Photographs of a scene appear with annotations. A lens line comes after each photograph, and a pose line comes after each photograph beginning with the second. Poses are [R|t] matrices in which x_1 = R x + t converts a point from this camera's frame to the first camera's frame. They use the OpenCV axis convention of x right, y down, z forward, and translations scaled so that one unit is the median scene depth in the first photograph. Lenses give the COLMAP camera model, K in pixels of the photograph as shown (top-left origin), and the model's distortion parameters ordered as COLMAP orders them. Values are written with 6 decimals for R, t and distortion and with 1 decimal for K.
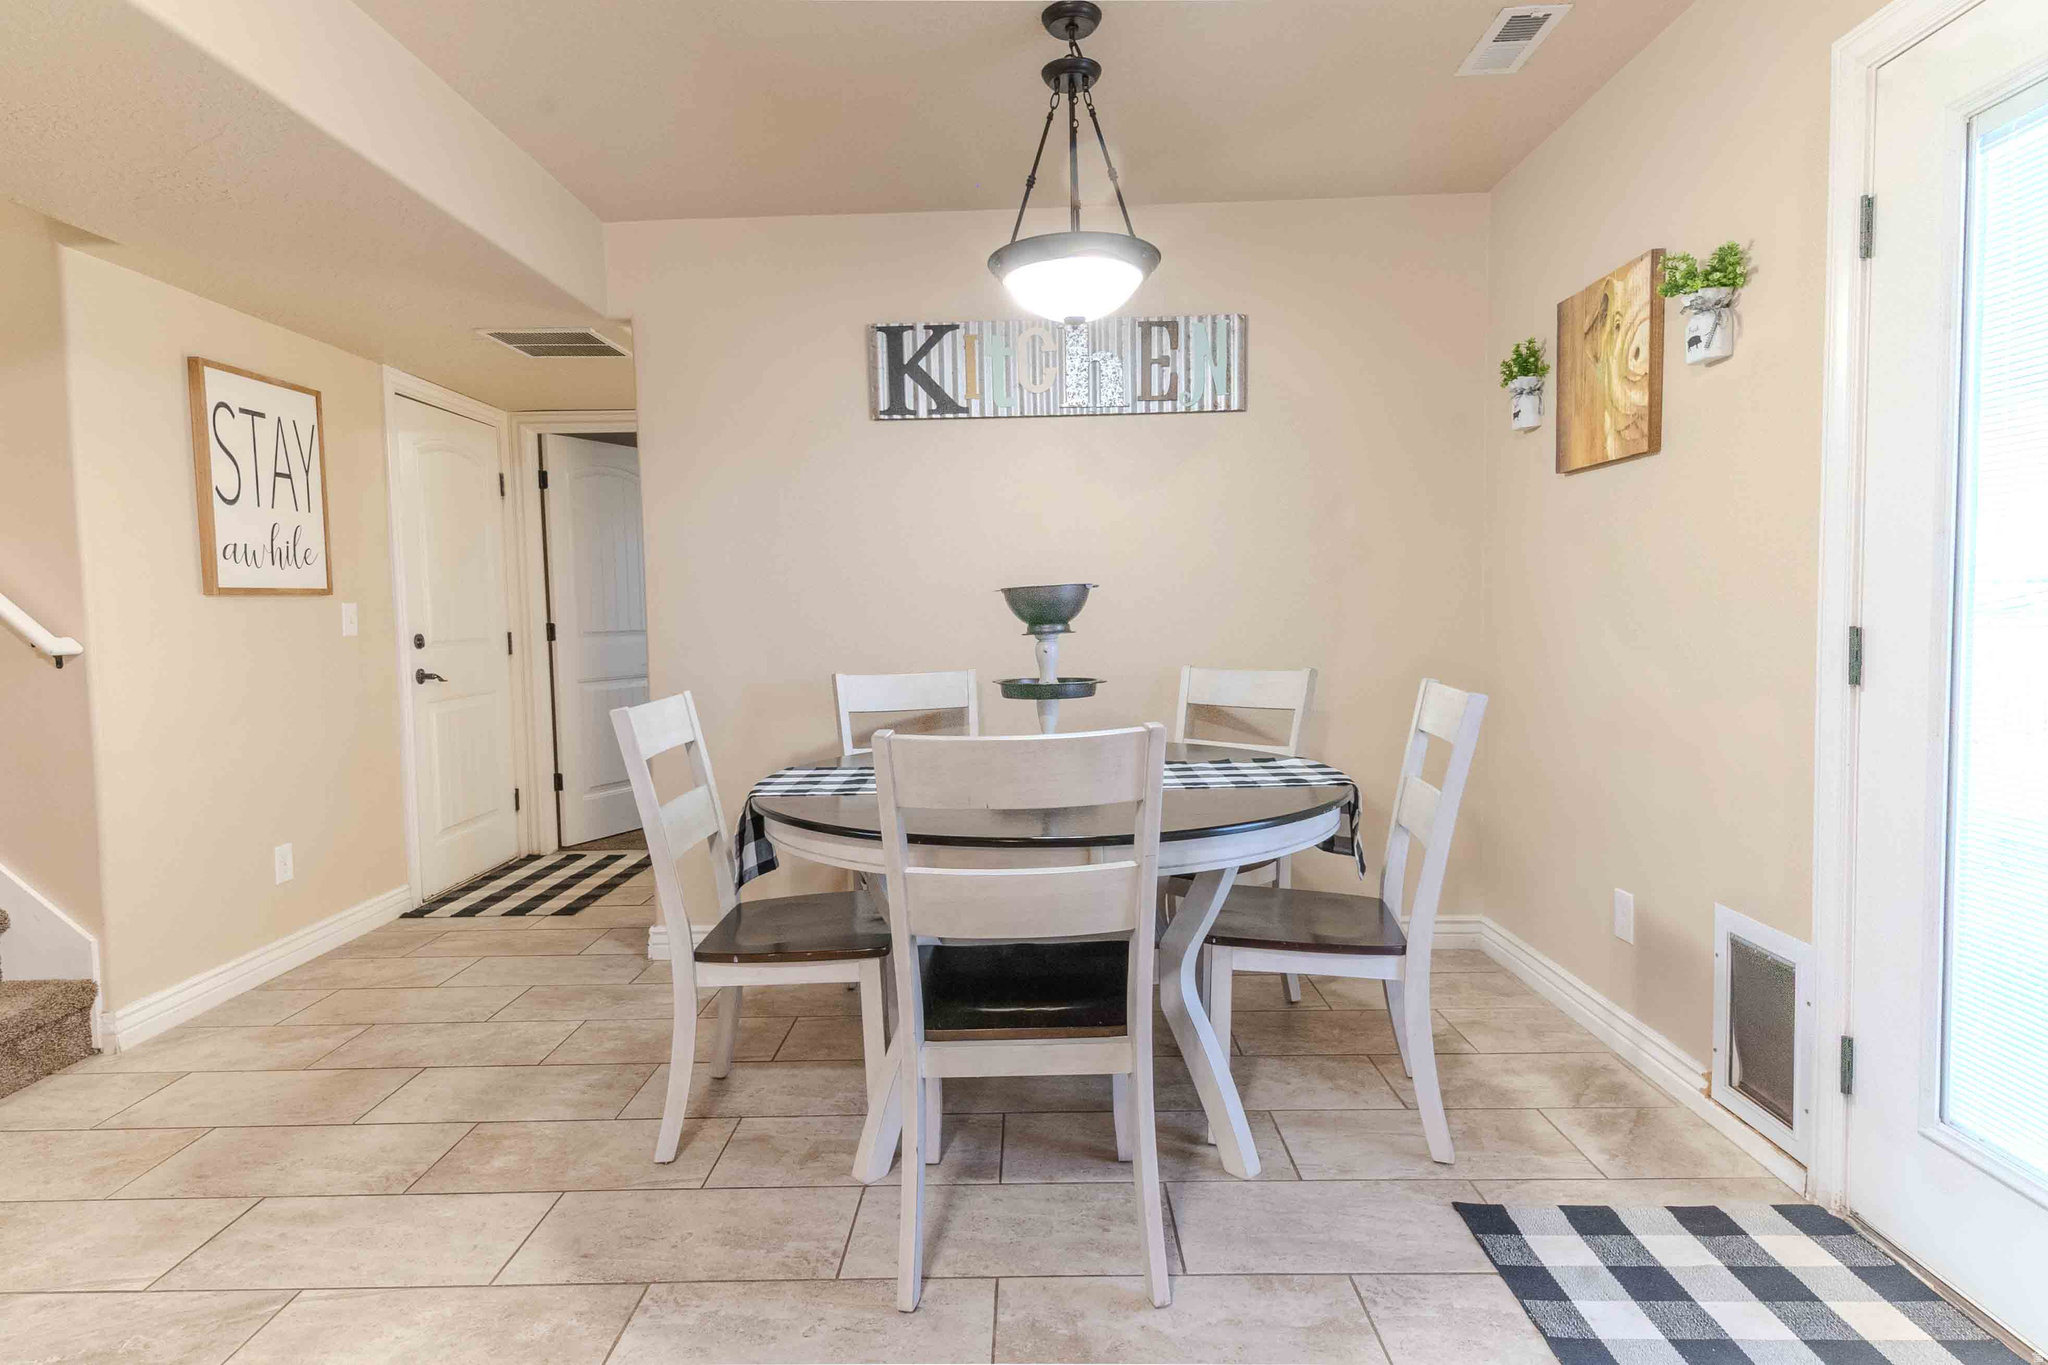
lens RADIAL K [[1087.7, 0, 1022.5], [0, 1087.7, 674.9], [0, 0, 1]] dist [0.003347, 0.000336]
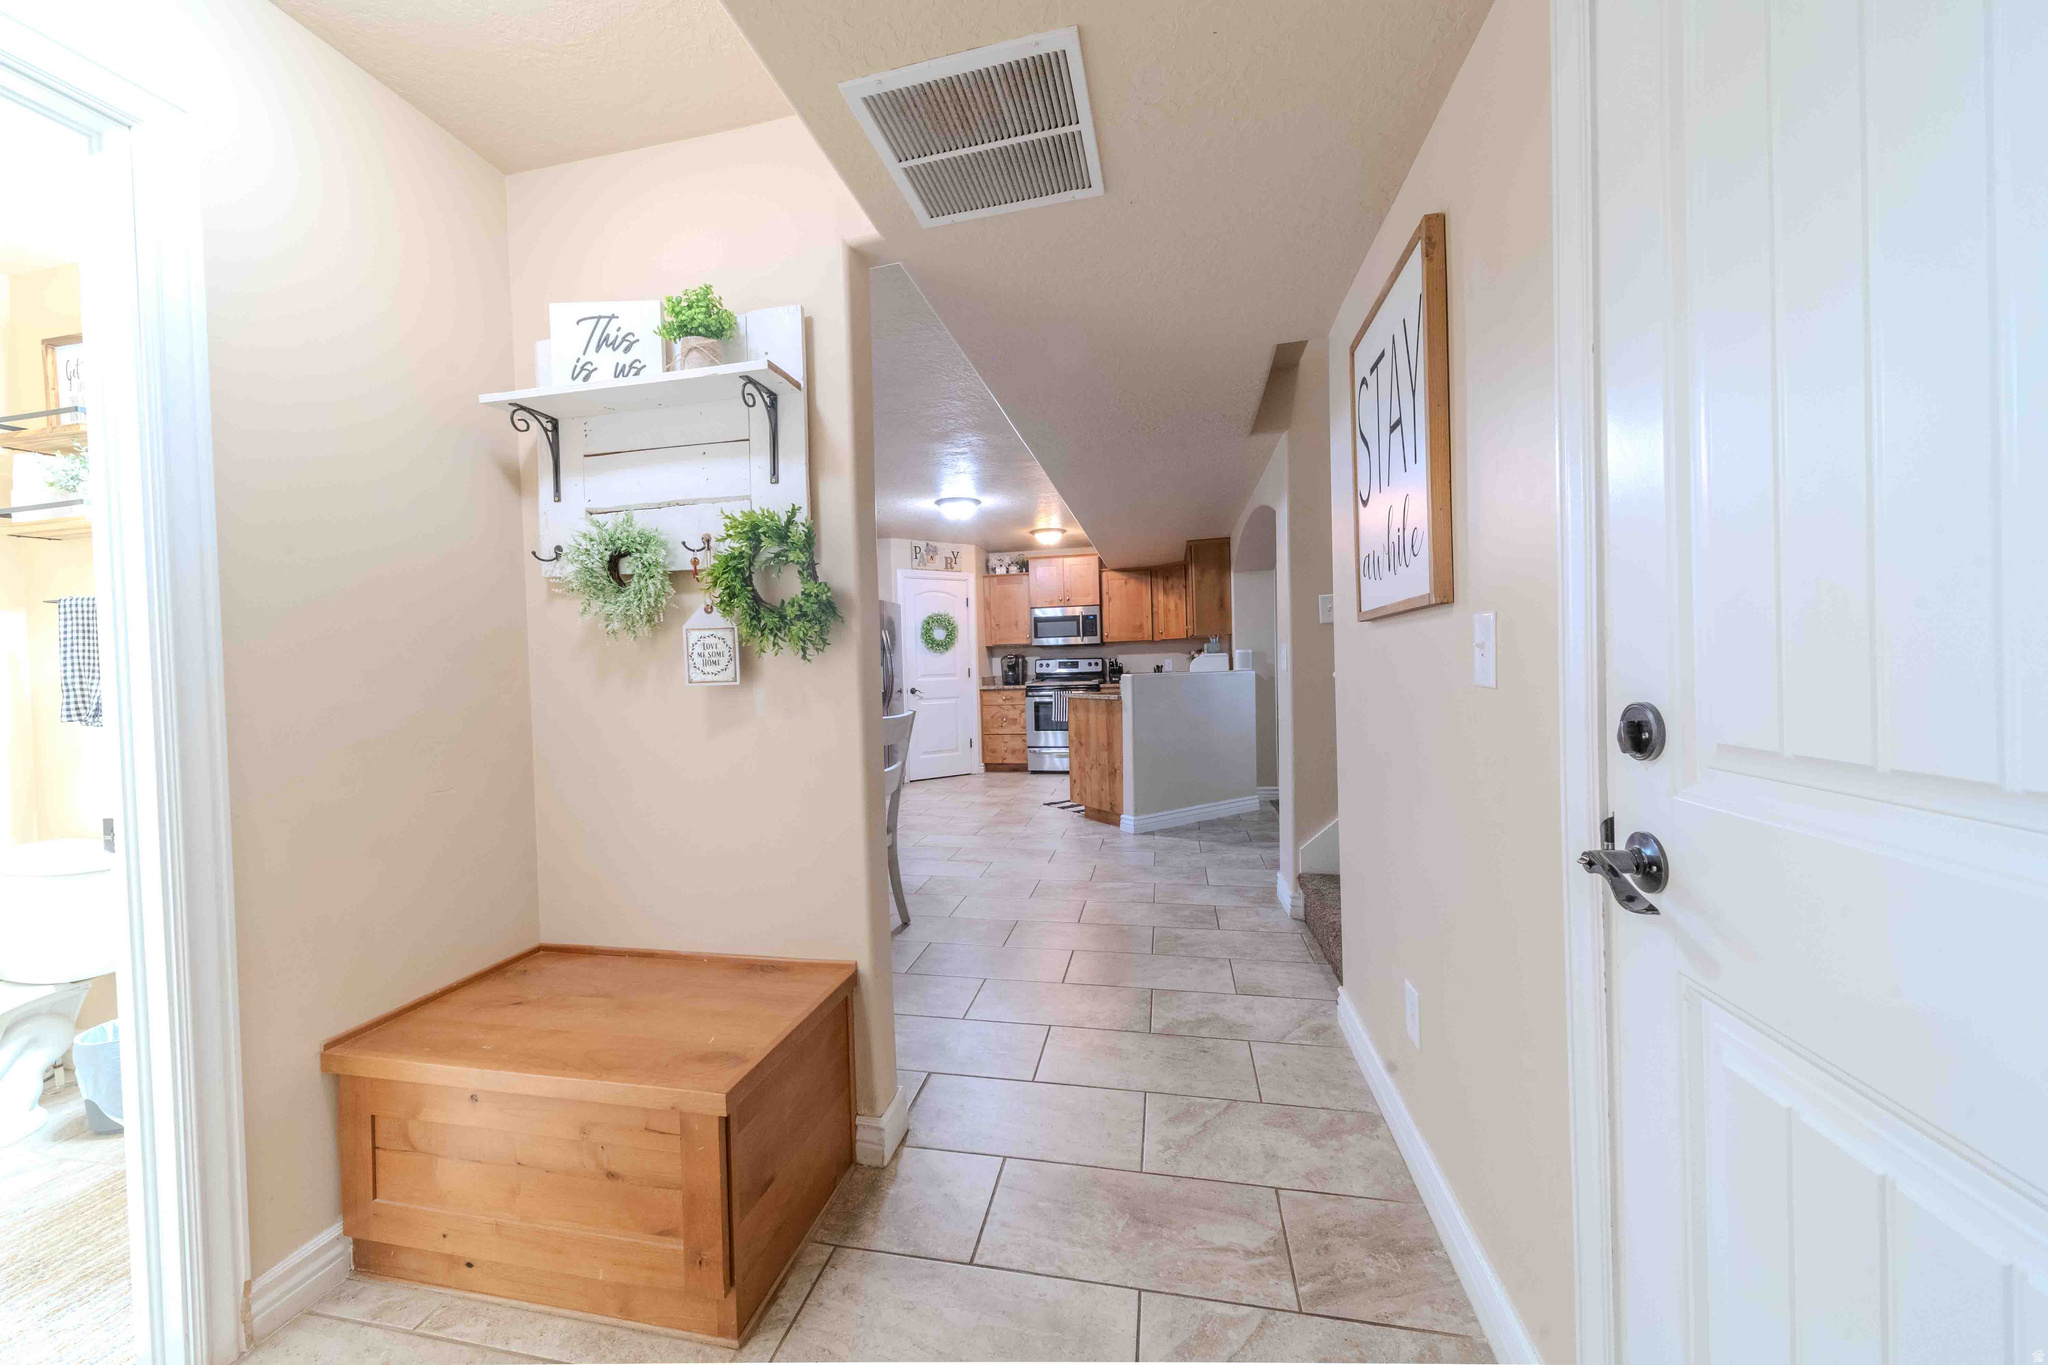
lens RADIAL K [[712.8, 0, 1020.2], [0, 712.8, 676.9], [0, 0, 1]] dist [0.013912, -0.003077]
pose [[-0.979935, 0.045530, 0.194048, -0.760955], [0.061726, 0.995021, 0.078247, -0.116680], [-0.189519, 0.088654, -0.977867, 2.064925]]
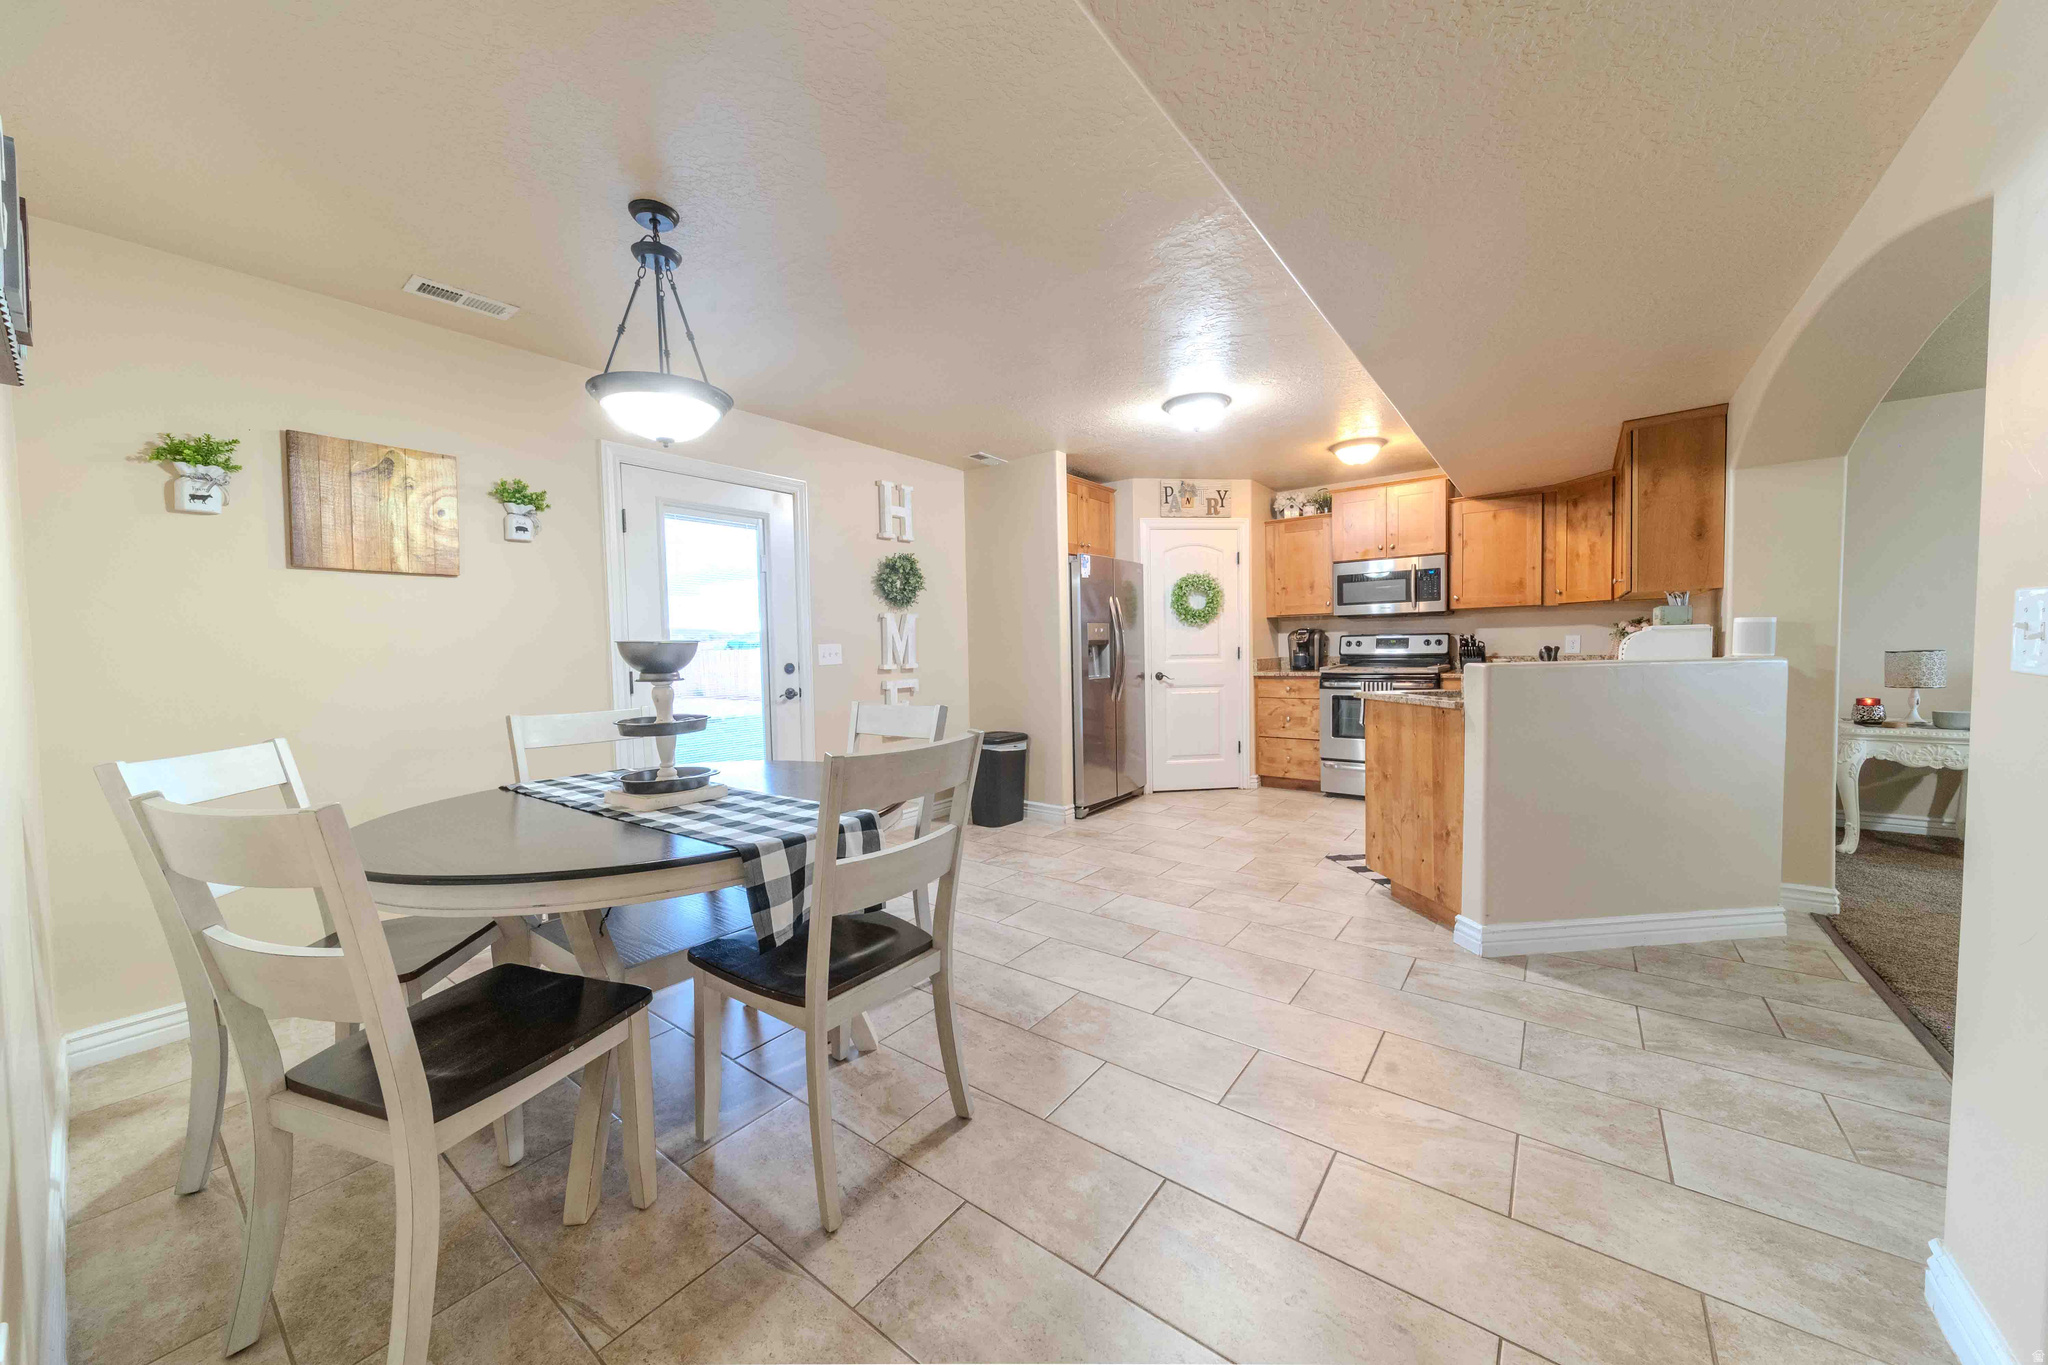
lens RADIAL K [[712.8, 0, 1020.2], [0, 712.8, 676.9], [0, 0, 1]] dist [0.013912, -0.003077]
pose [[-0.798979, 0.013522, 0.601207, -0.766725], [0.077933, 0.993645, 0.081221, -0.074749], [-0.596288, 0.111748, -0.794955, 1.379475]]
